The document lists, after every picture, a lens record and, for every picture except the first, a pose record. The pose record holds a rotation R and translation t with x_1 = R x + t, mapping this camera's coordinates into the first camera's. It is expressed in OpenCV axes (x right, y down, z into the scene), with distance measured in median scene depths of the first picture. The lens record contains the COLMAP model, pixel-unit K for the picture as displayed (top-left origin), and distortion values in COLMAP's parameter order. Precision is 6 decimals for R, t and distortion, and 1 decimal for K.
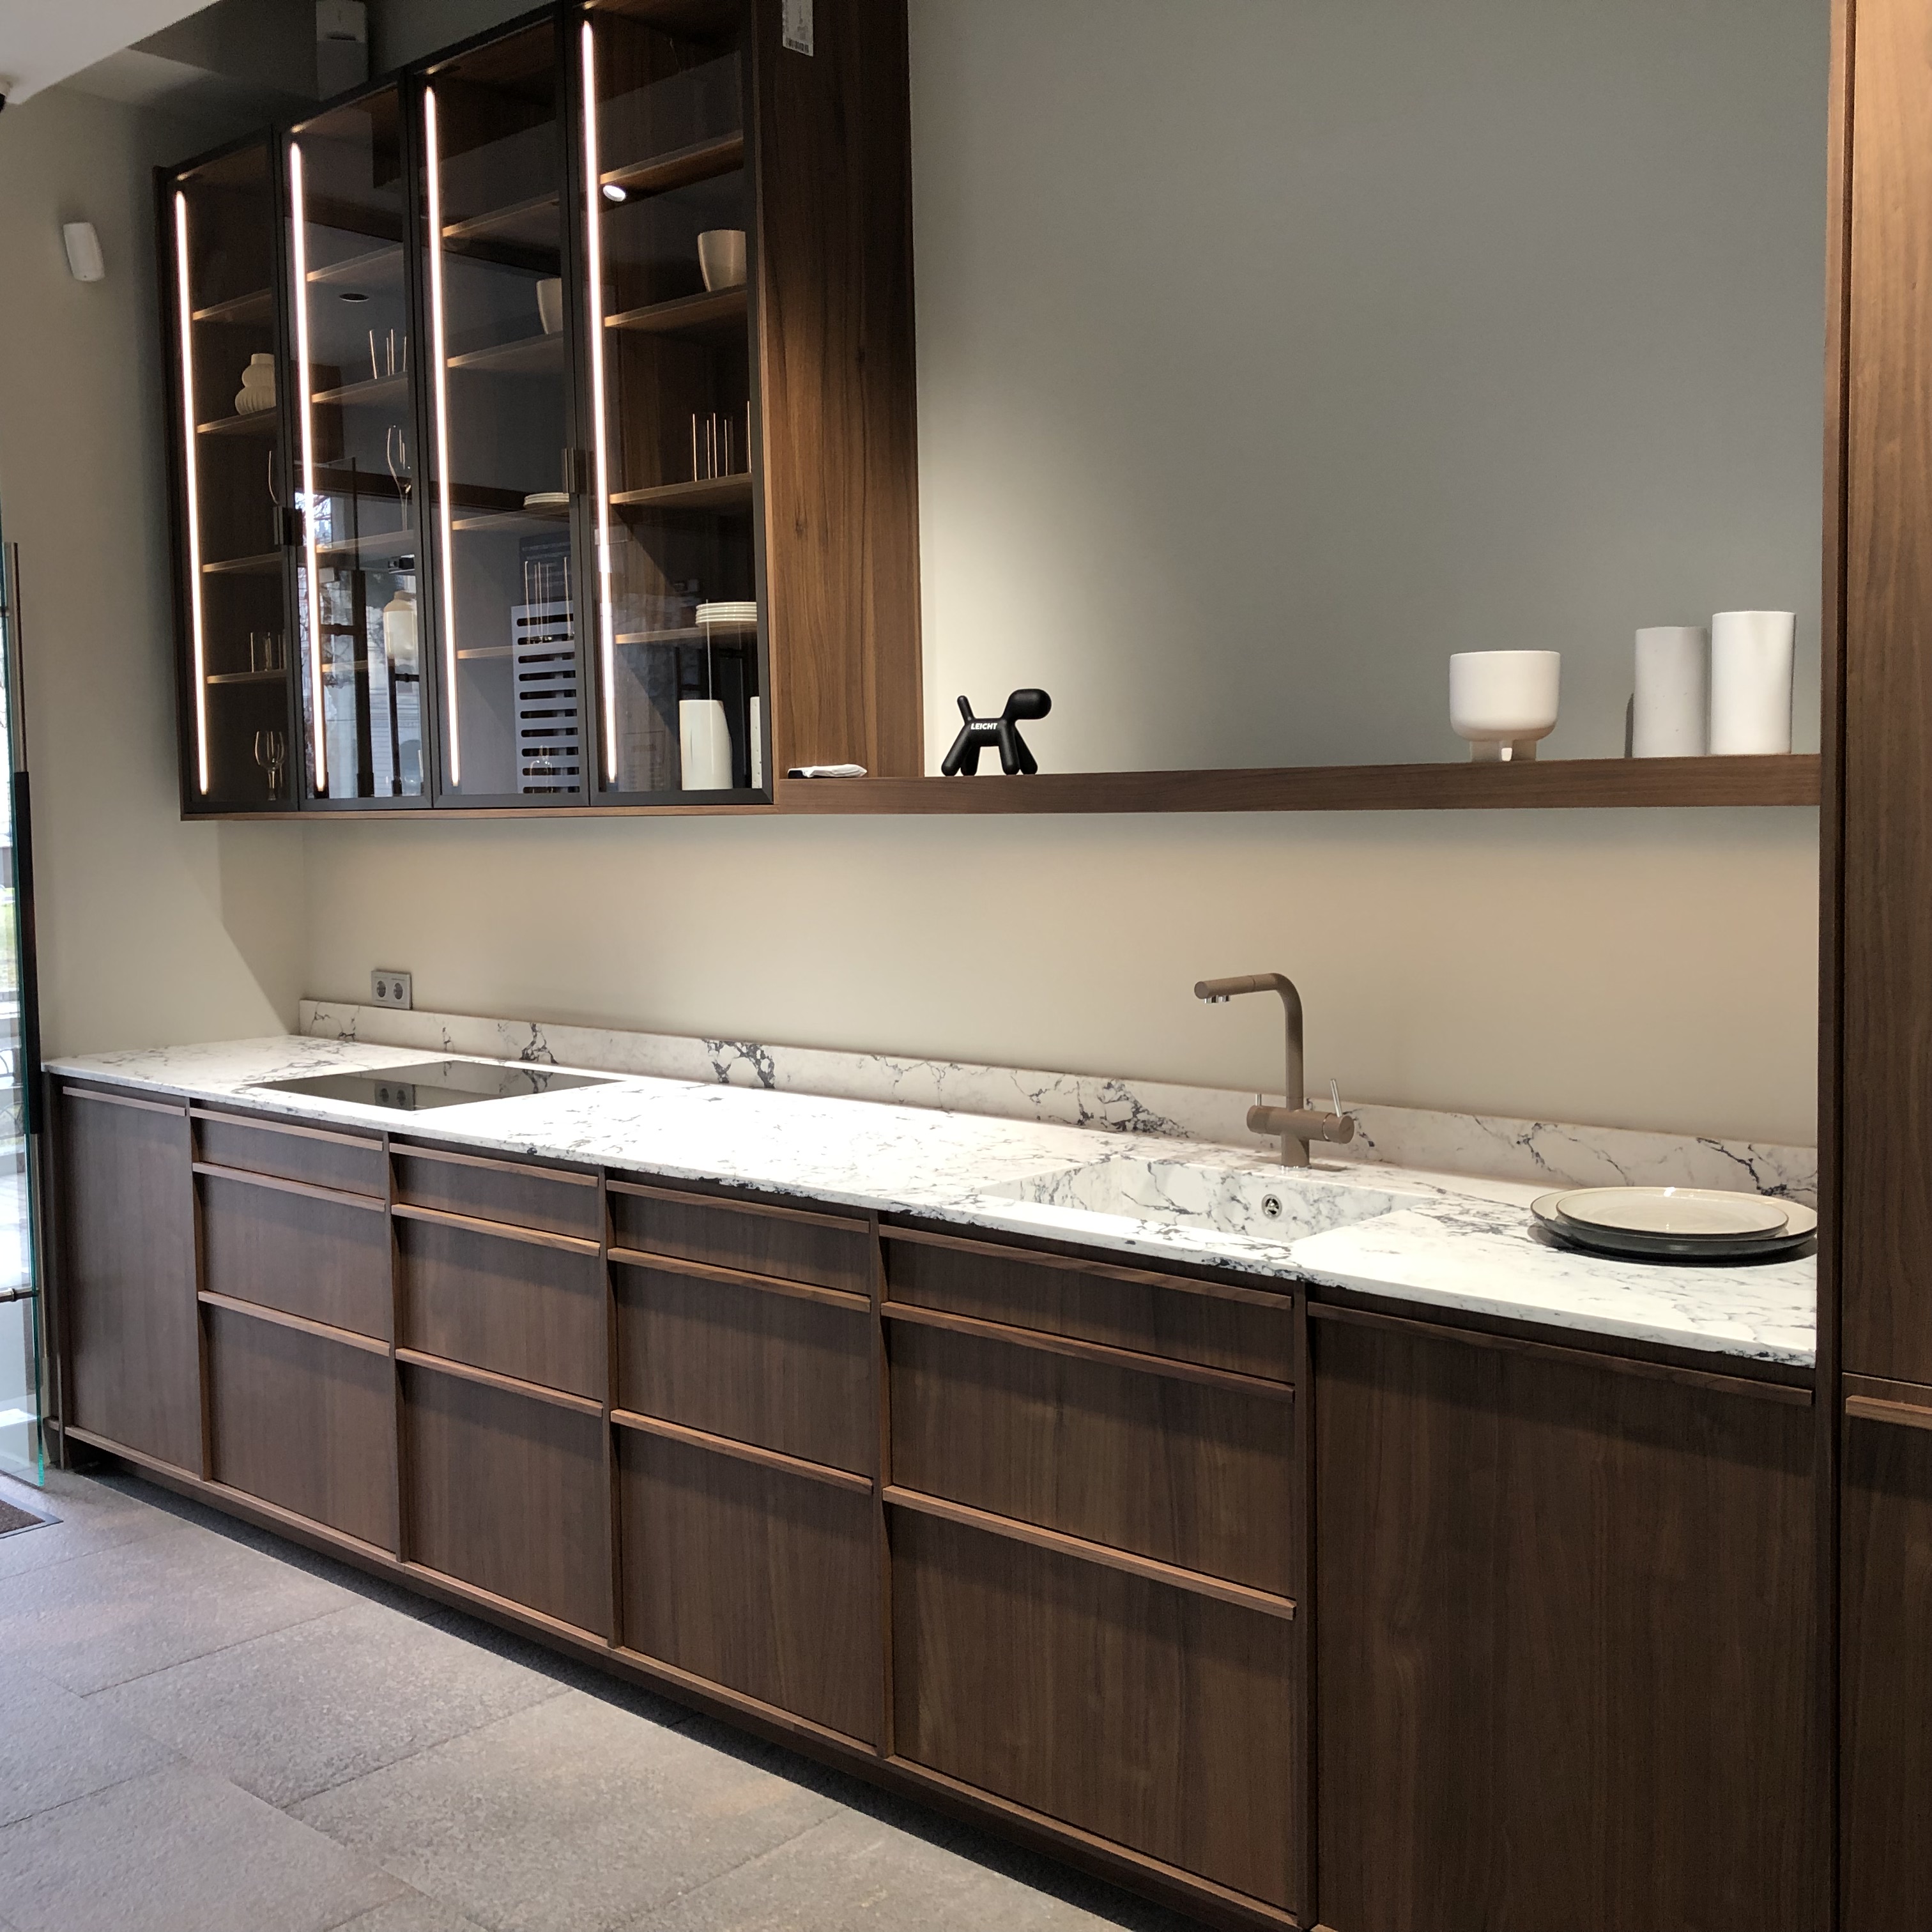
lens RADIAL K [[2147.4, 0, 966.4], [0, 2147.4, 966.4], [0, 0, 1]] dist [0.075876, 0.000000]
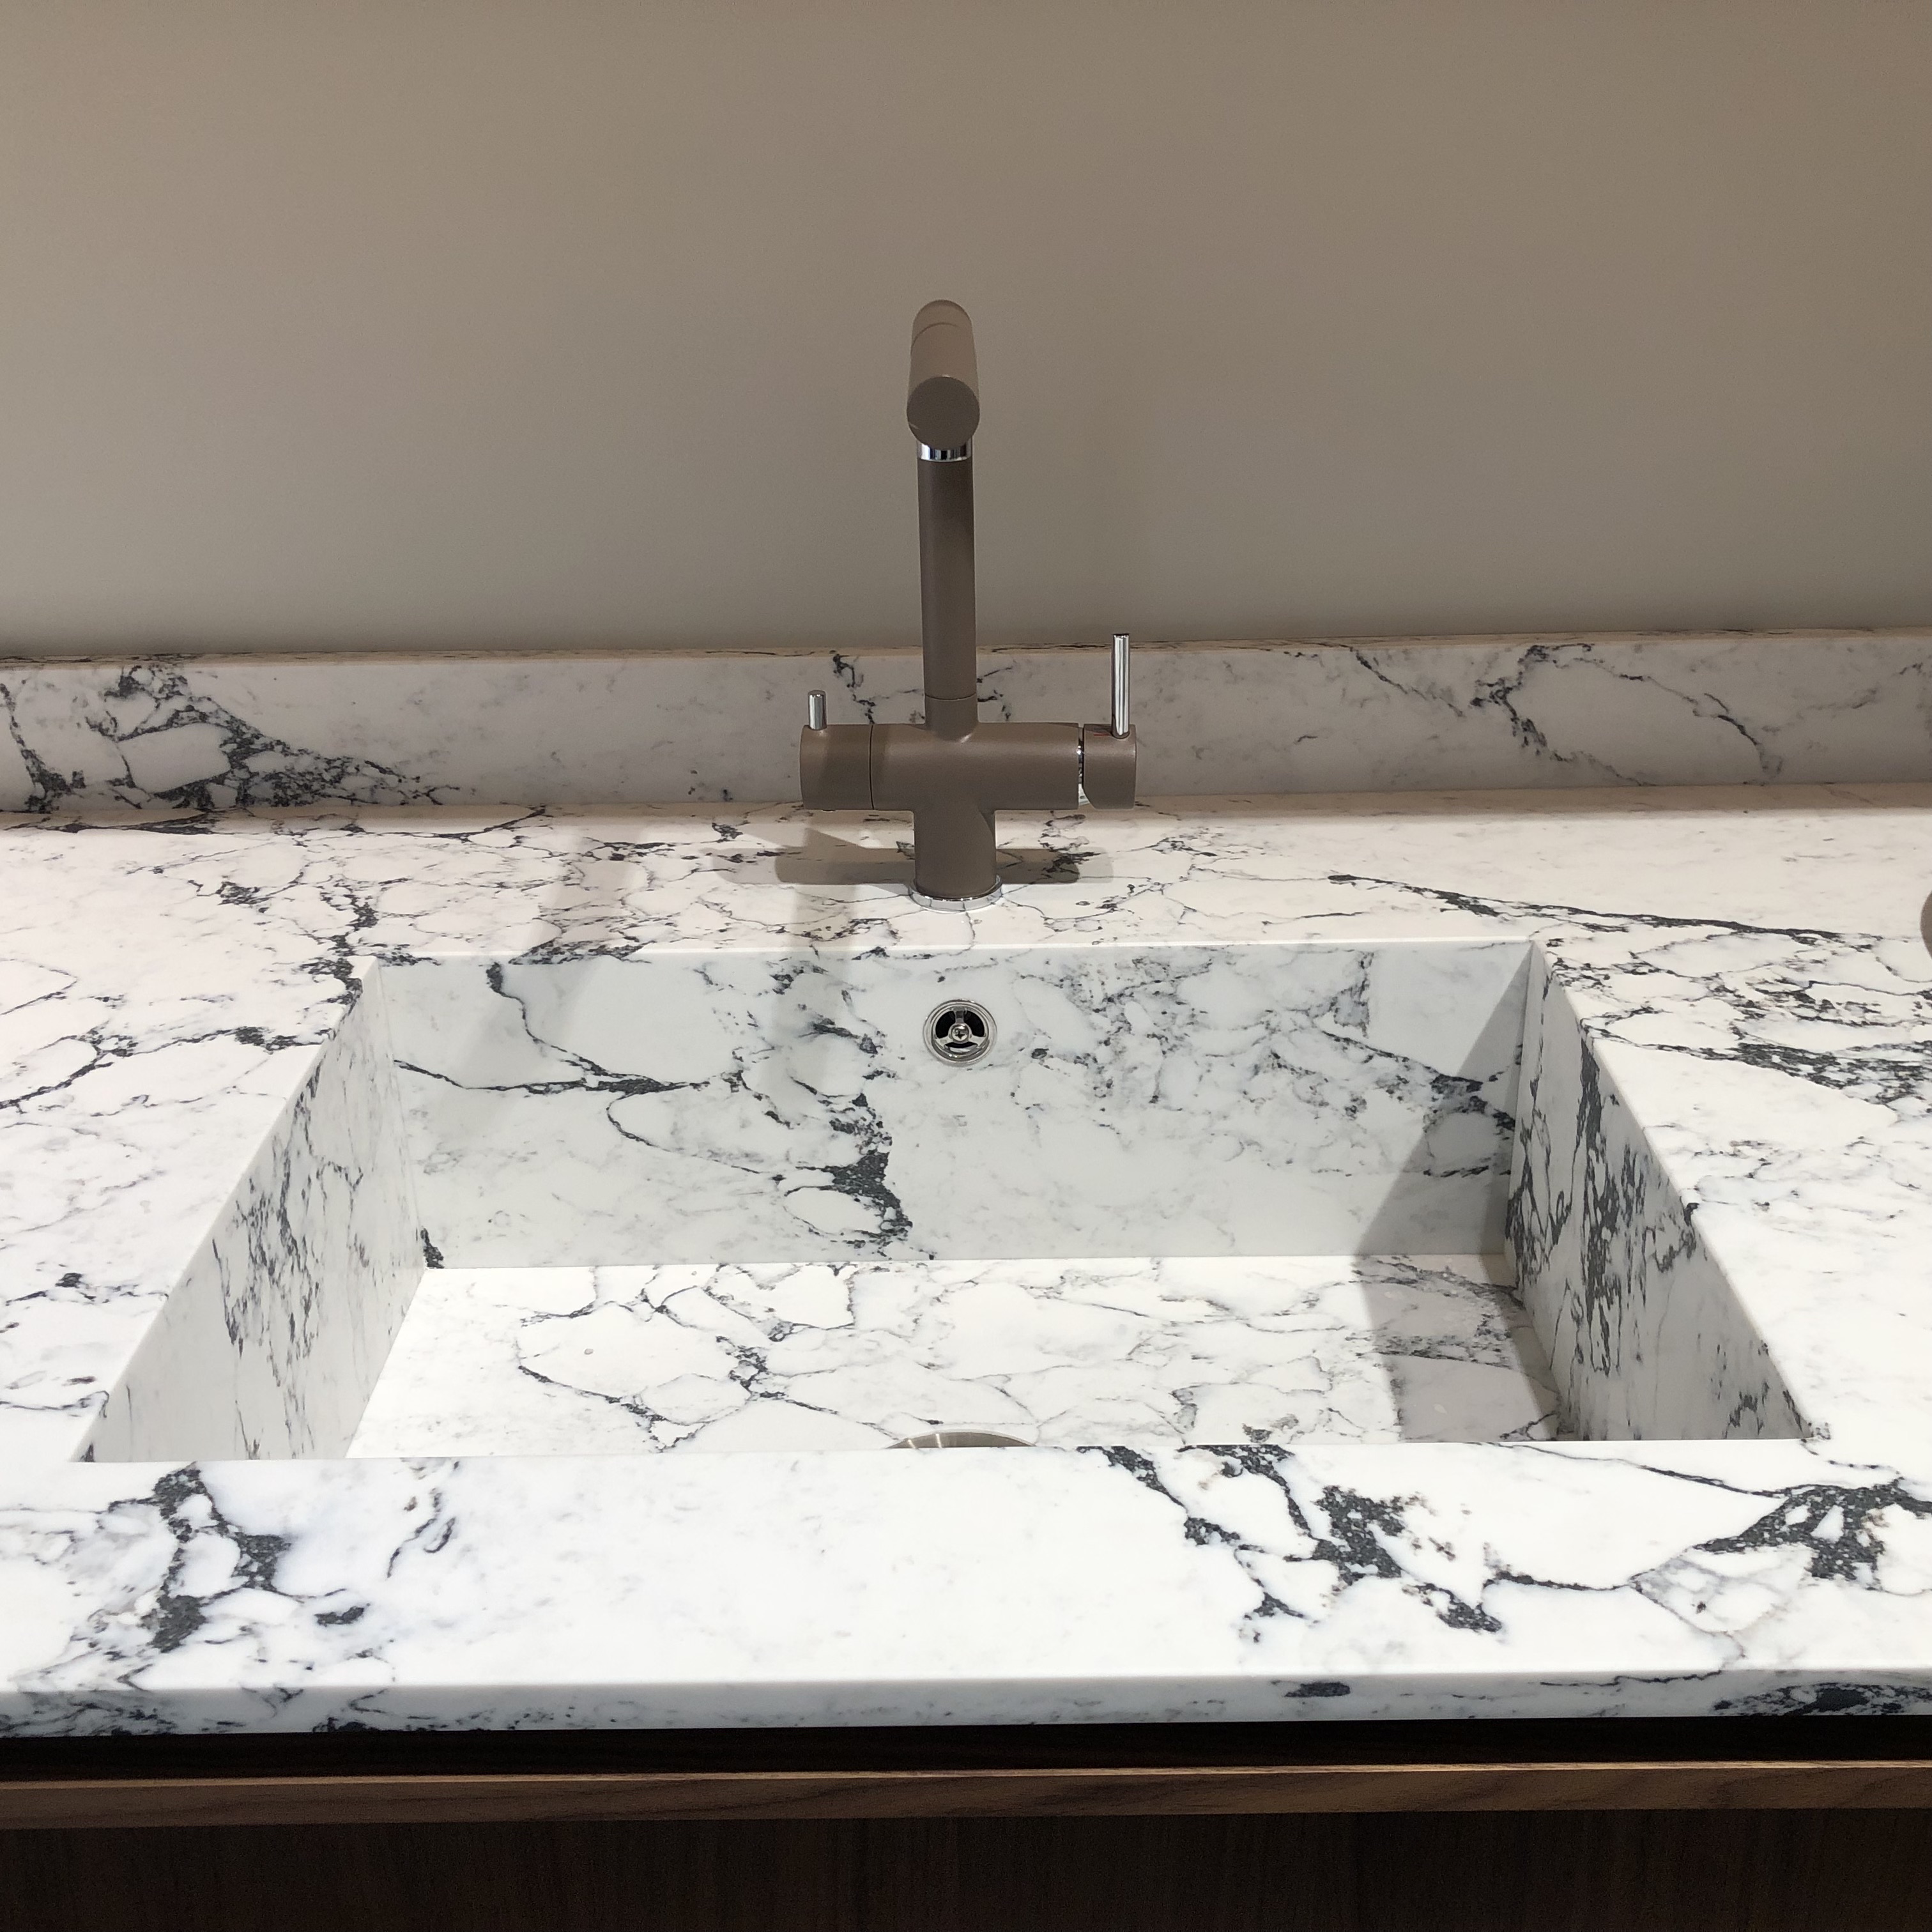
lens RADIAL K [[2147.4, 0, 964.8], [0, 2147.4, 968.7], [0, 0, 1]] dist [0.075876, 0.000000]
pose [[0.736591, -0.287995, 0.611958, -0.058121], [0.053917, 0.926934, 0.371329, -0.021190], [-0.674186, -0.240523, 0.698300, 0.758352]]
